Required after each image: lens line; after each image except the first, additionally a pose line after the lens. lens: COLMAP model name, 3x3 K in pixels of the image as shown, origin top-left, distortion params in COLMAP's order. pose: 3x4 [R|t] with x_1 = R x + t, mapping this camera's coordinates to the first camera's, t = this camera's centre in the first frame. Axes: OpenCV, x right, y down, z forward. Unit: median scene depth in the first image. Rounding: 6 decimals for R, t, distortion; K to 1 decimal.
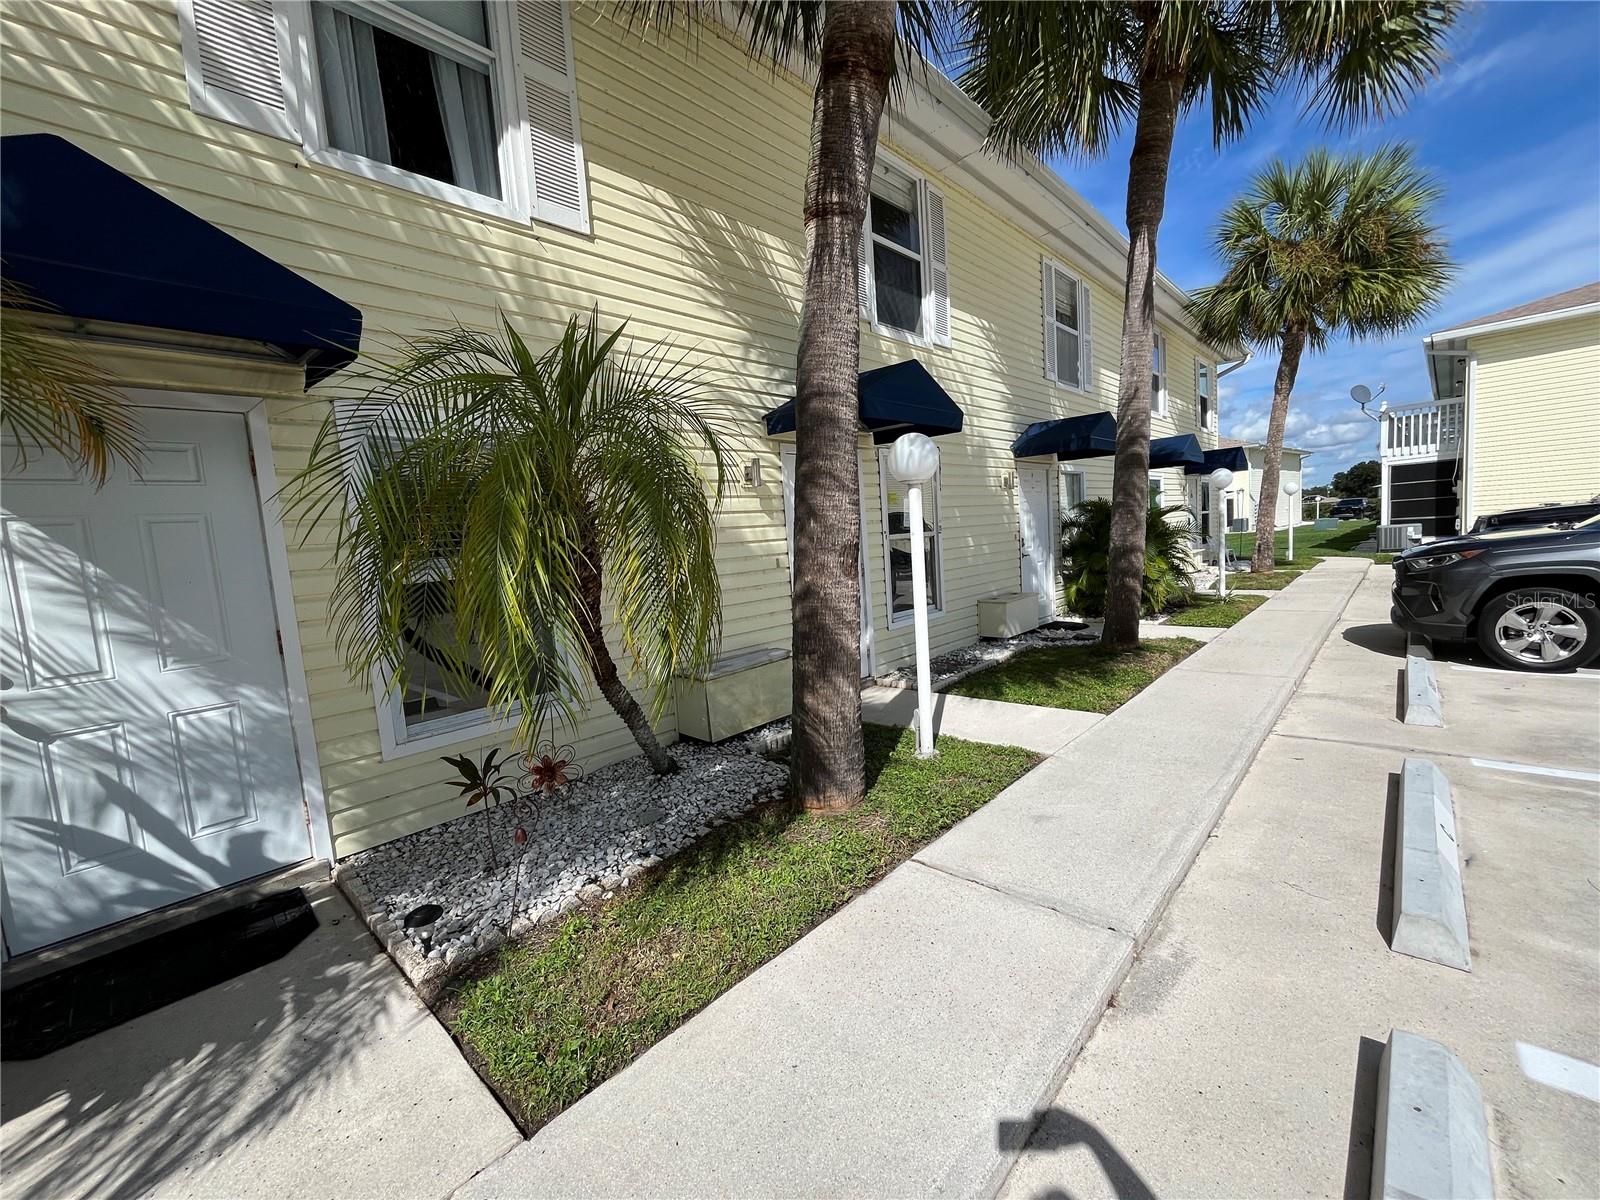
lens RADIAL K [[651.1, 0, 801.8], [0, 651.1, 602.2], [0, 0, 1]] dist [-0.003038, 0.000067]
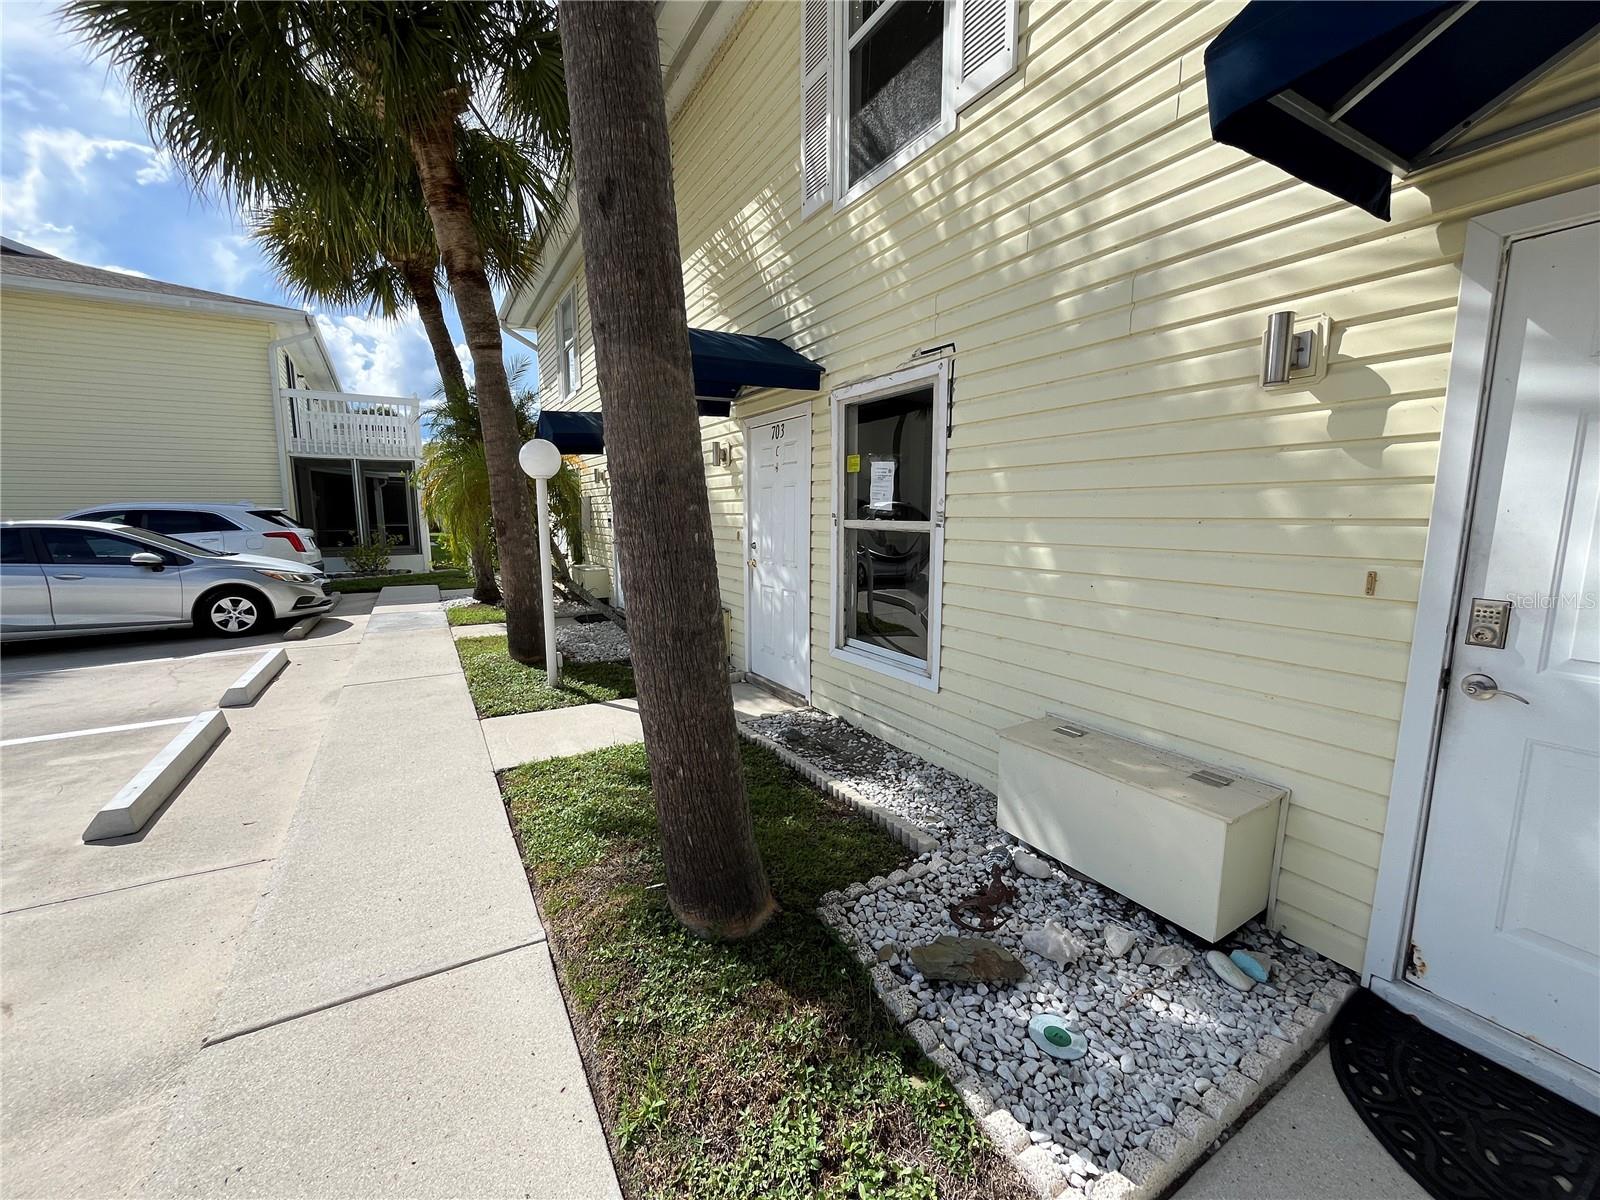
lens RADIAL K [[651.1, 0, 797.7], [0, 651.1, 602.2], [0, 0, 1]] dist [-0.003038, 0.000067]
pose [[-0.285361, 0.203266, -0.936617, 0.840555], [-0.074537, 0.969585, 0.233130, -0.184235], [0.955517, 0.136339, -0.261531, 1.212467]]
